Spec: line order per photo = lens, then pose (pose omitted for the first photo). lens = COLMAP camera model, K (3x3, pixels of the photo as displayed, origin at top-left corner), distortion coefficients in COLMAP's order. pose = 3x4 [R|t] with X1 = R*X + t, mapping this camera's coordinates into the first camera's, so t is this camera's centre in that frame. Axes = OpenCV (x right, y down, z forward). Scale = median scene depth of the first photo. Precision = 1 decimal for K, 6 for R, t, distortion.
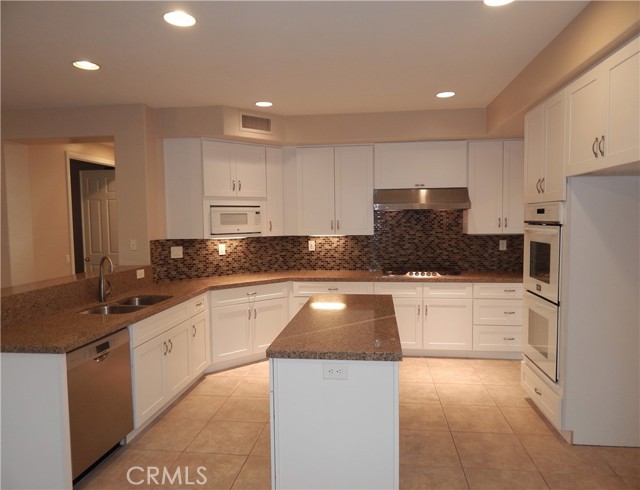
lens RADIAL K [[431.9, 0, 331.5], [0, 431.9, 245.9], [0, 0, 1]] dist [0.001268, -0.001942]
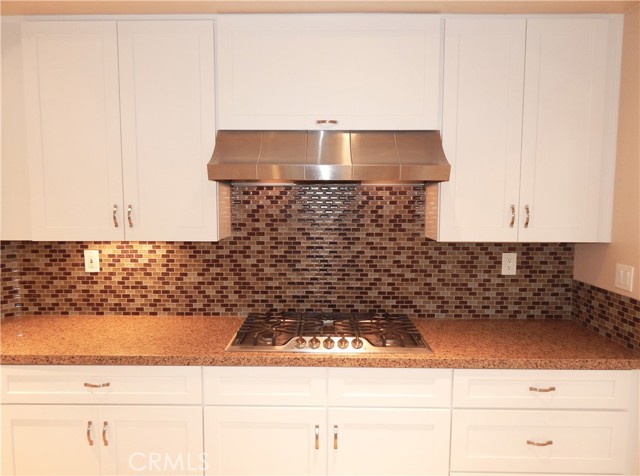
lens RADIAL K [[442.9, 0, 322.4], [0, 442.9, 241.0], [0, 0, 1]] dist [0.002803, -0.016920]
pose [[0.994924, 0.007353, 0.100359, 0.150941], [-0.009494, 0.999737, 0.020874, -0.034167], [-0.100179, -0.021721, 0.994732, 0.550511]]
